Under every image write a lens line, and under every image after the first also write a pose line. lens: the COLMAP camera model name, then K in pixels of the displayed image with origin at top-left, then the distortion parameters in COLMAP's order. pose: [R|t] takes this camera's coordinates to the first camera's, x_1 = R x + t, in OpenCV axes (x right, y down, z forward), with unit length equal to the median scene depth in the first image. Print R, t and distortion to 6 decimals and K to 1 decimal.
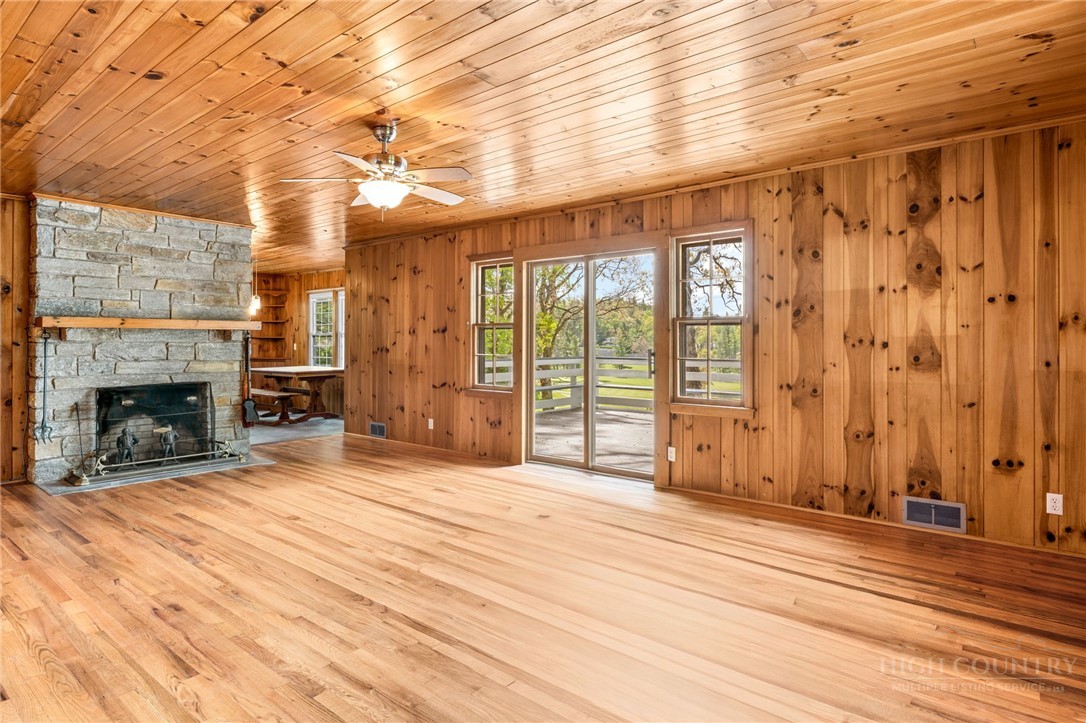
lens RADIAL K [[602.1, 0, 544.4], [0, 602.1, 344.2], [0, 0, 1]] dist [-0.006365, -0.001799]
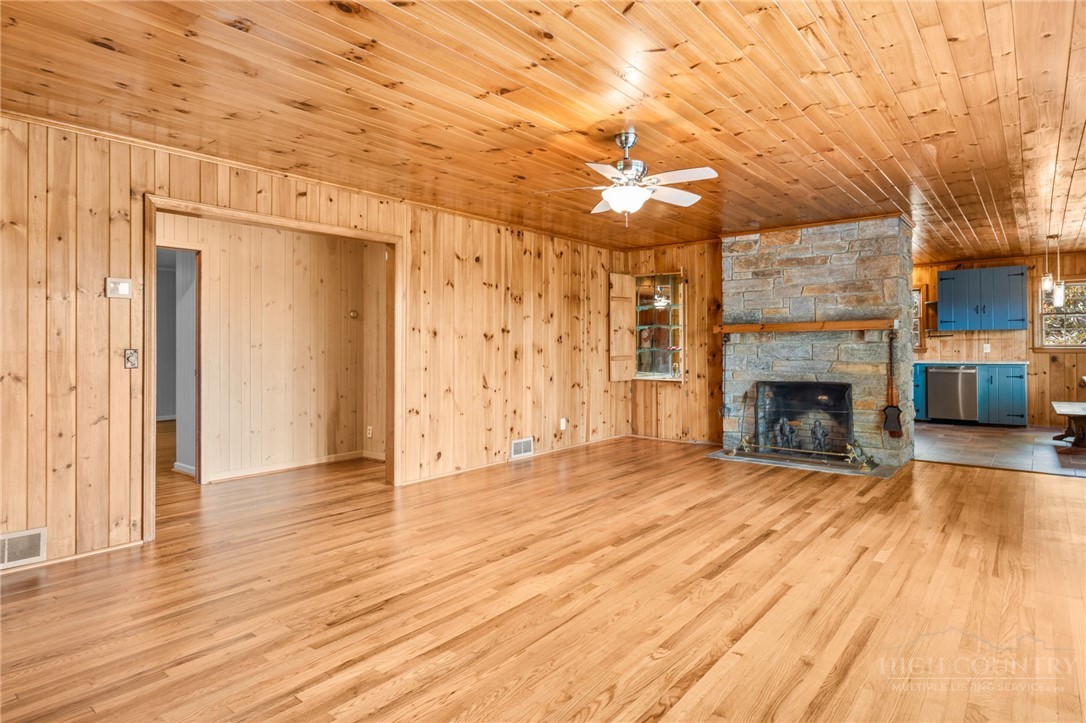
lens RADIAL K [[602.1, 0, 535.8], [0, 602.1, 349.8], [0, 0, 1]] dist [-0.006365, -0.001799]
pose [[-0.018357, 0.006011, -0.999813, 0.507984], [0.005178, 0.999969, 0.005917, -0.001383], [0.999818, -0.005068, -0.018388, 0.579146]]
